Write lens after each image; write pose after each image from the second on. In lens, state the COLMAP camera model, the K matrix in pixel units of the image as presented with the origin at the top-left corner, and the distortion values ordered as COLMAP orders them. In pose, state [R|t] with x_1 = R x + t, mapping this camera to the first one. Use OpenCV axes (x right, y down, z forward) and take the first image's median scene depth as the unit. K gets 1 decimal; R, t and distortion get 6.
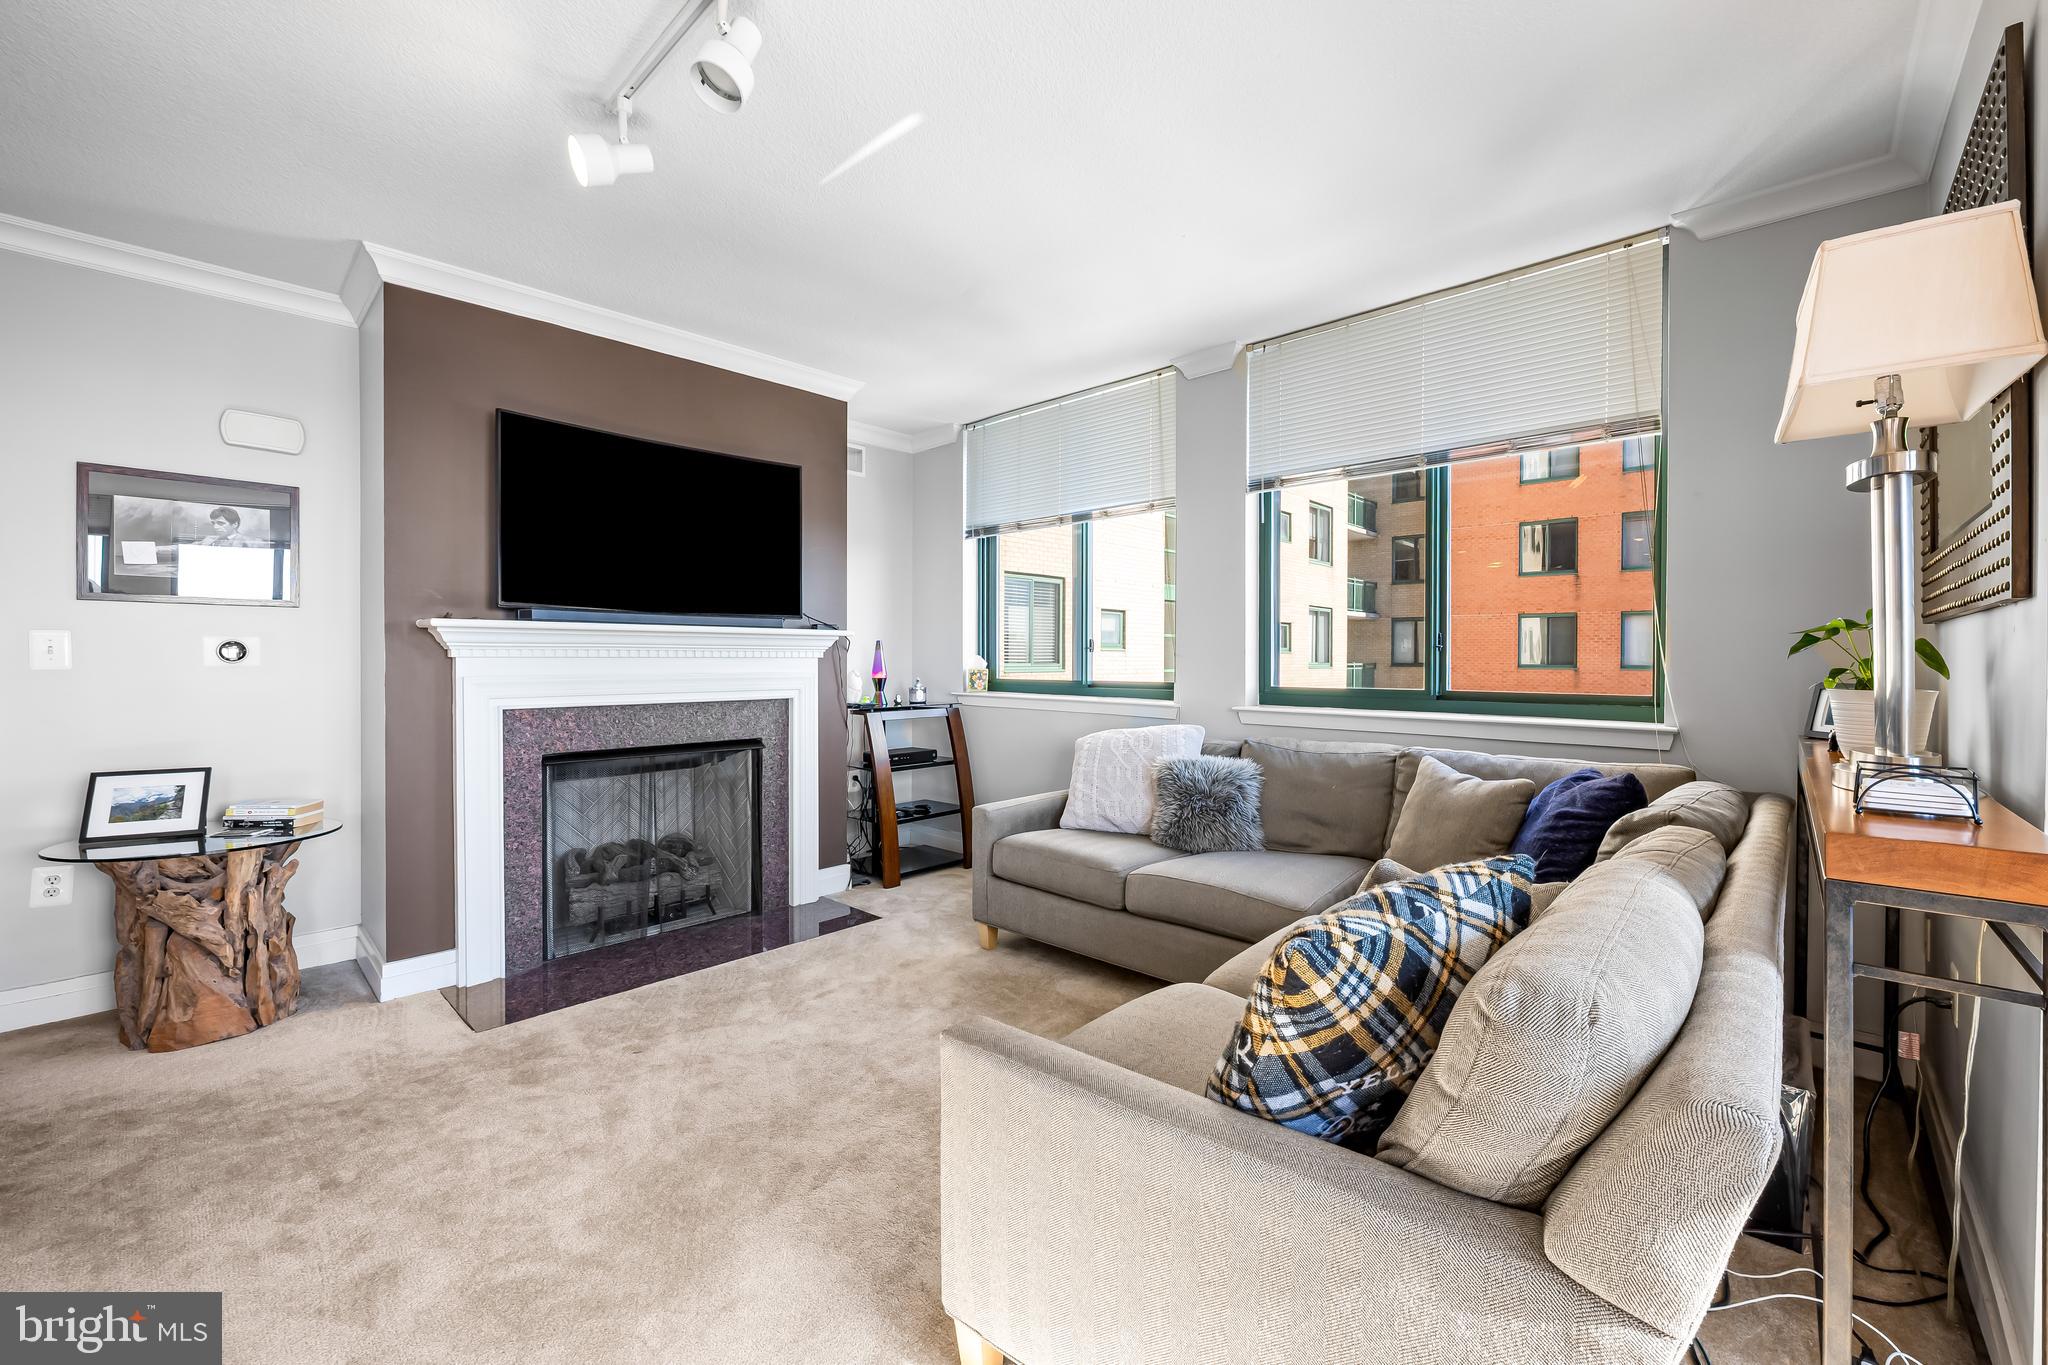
lens RADIAL K [[827.7, 0, 1020.3], [0, 827.7, 660.4], [0, 0, 1]] dist [-0.007837, 0.000551]
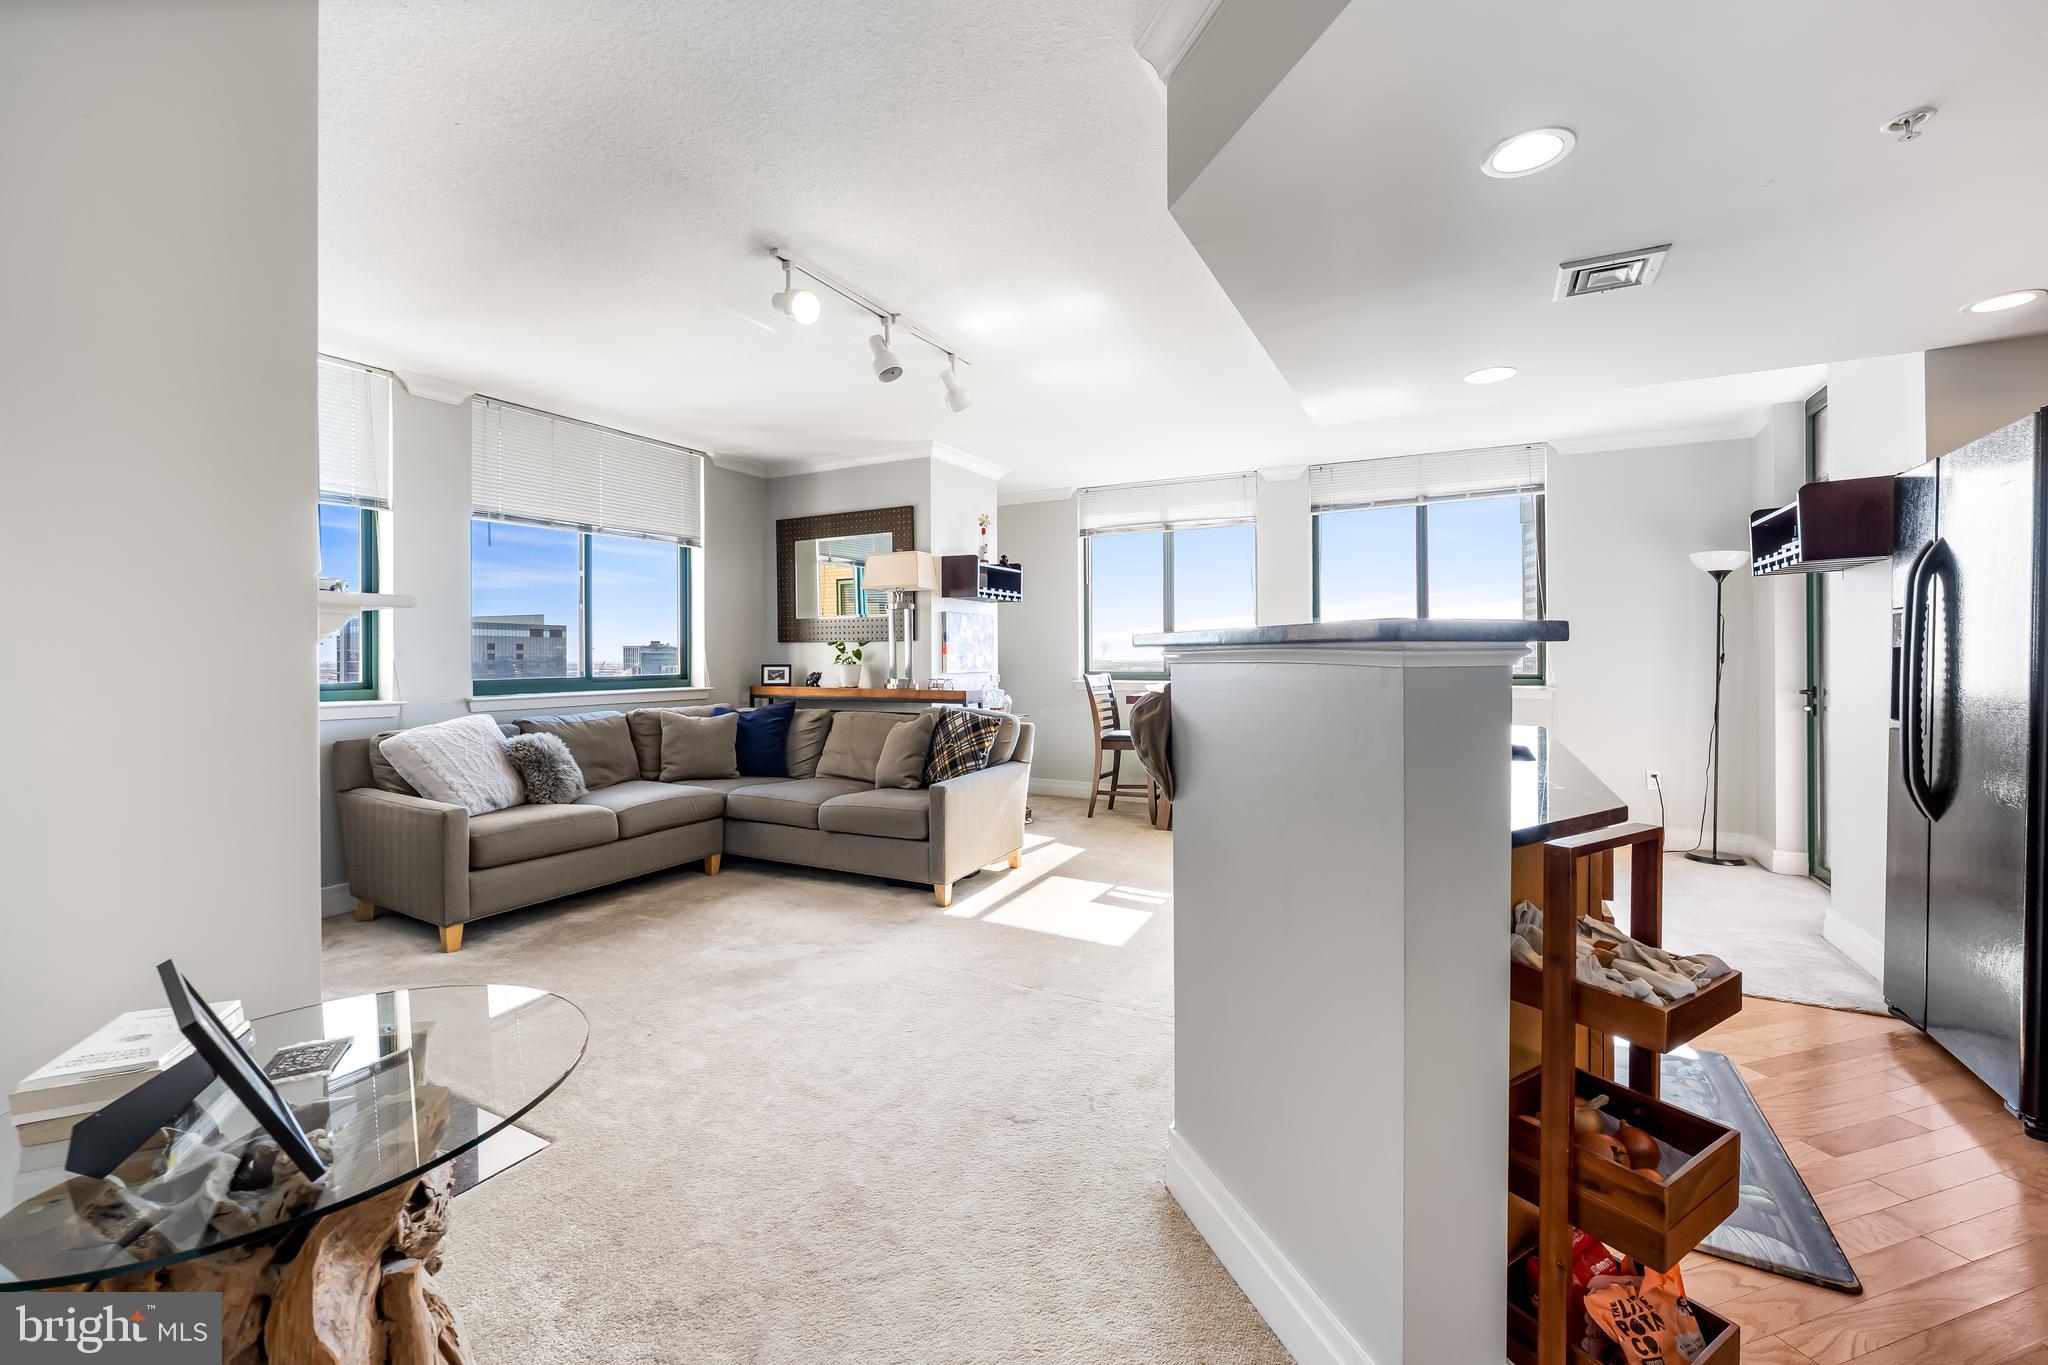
lens RADIAL K [[827.7, 0, 1032.9], [0, 827.7, 648.5], [0, 0, 1]] dist [-0.007837, 0.000551]
pose [[-0.257113, 0.005651, 0.966365, -1.205645], [0.006582, 0.999970, -0.004096, -0.005555], [-0.966359, 0.005308, -0.257143, 0.590105]]
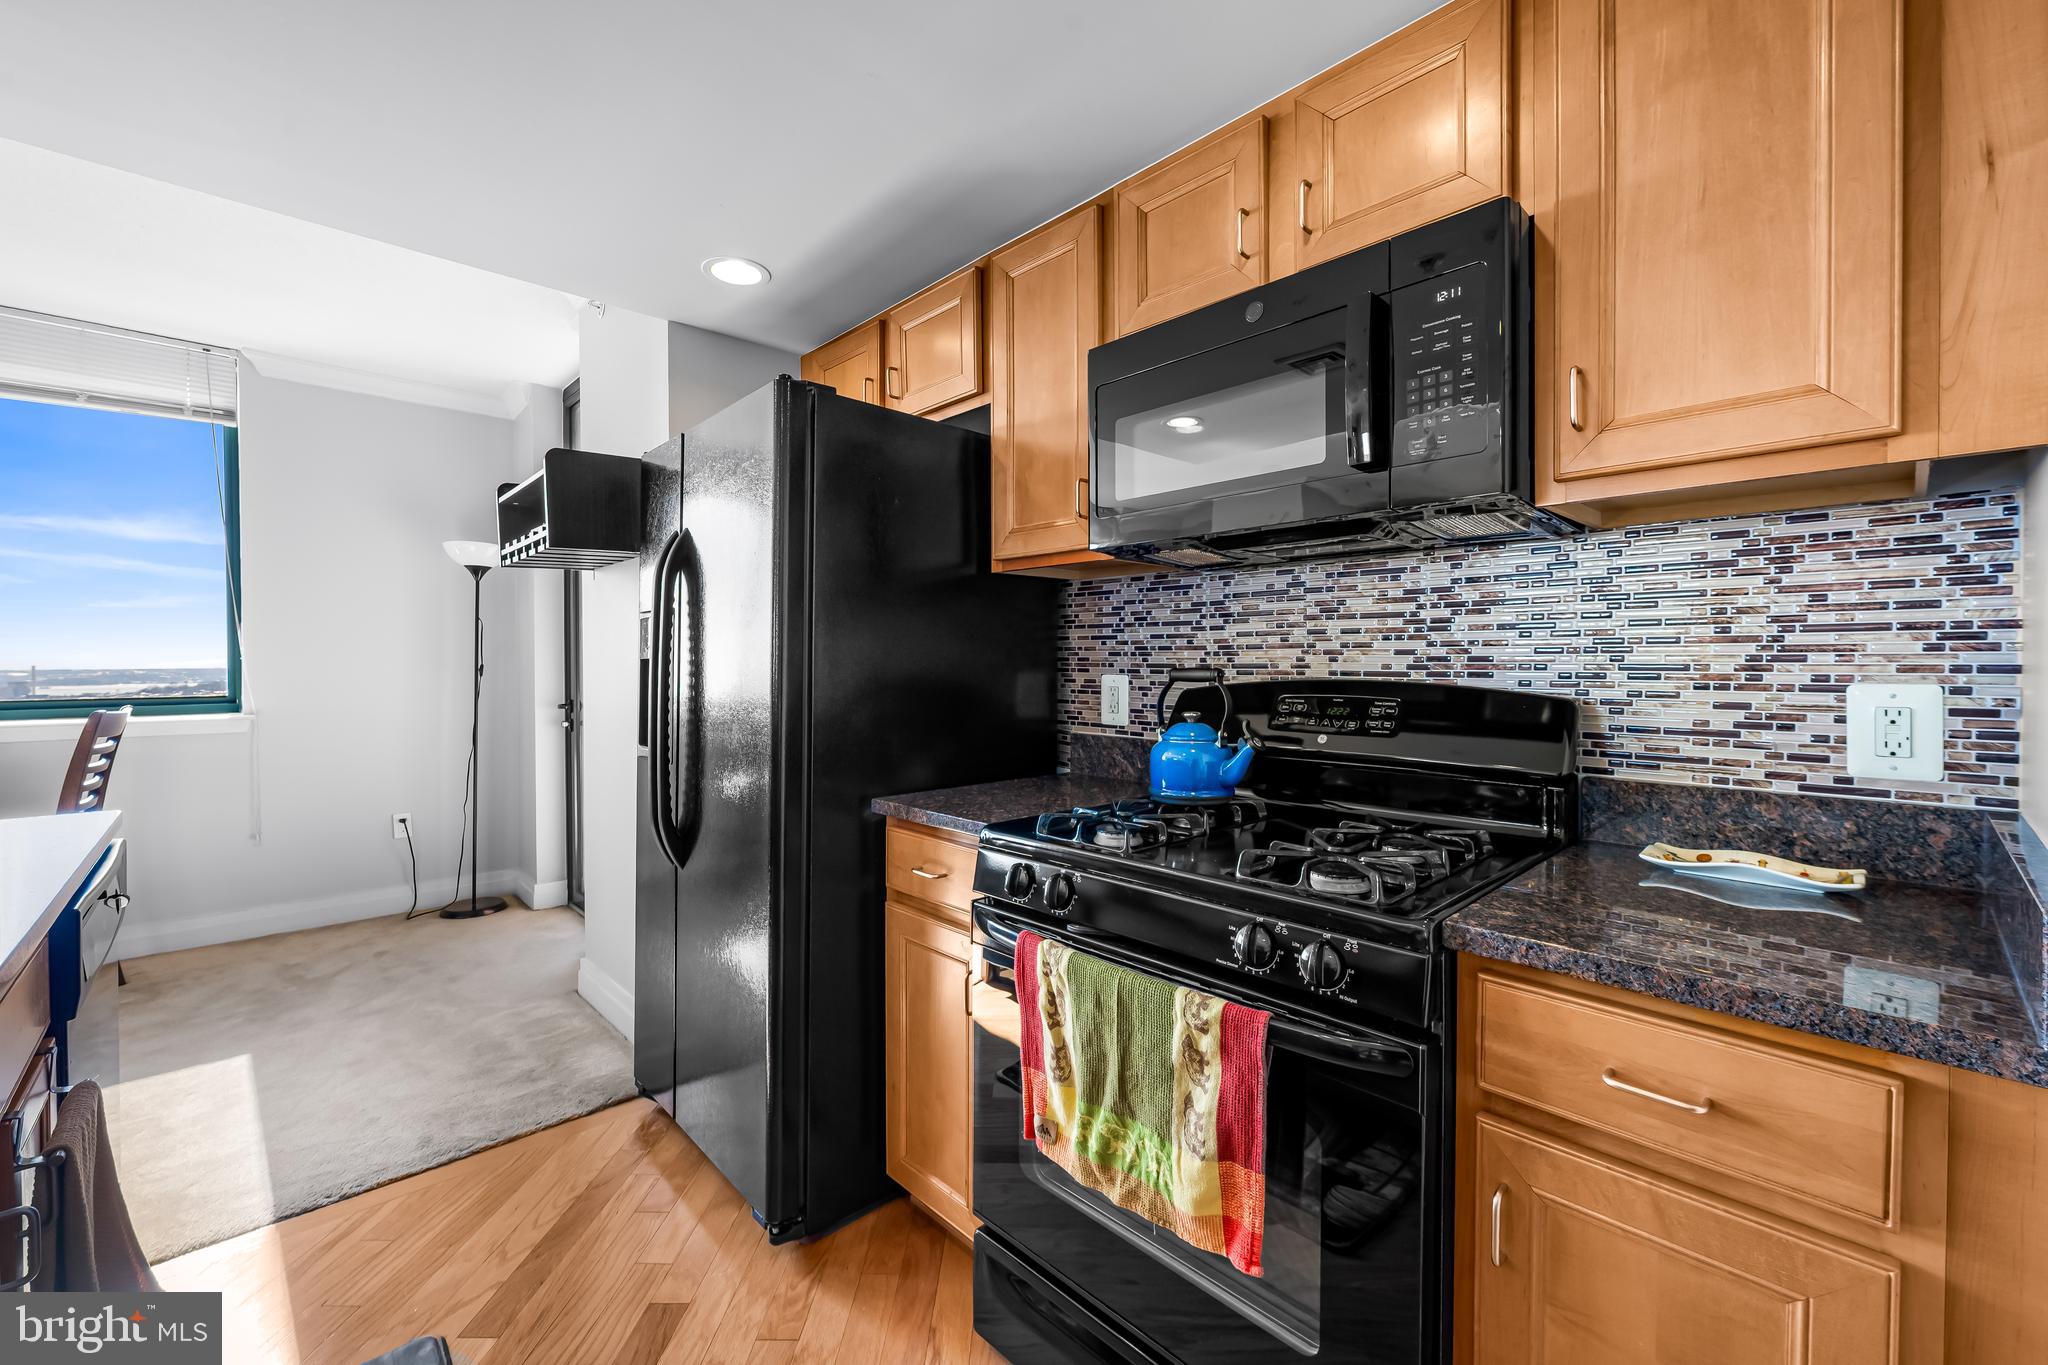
lens RADIAL K [[827.7, 0, 1031.6], [0, 827.7, 668.4], [0, 0, 1]] dist [-0.007837, 0.000551]
pose [[-0.998583, 0.001825, 0.053187, -1.000884], [0.002768, 0.999840, 0.017666, -0.007877], [-0.053146, 0.017788, -0.998428, 0.227918]]
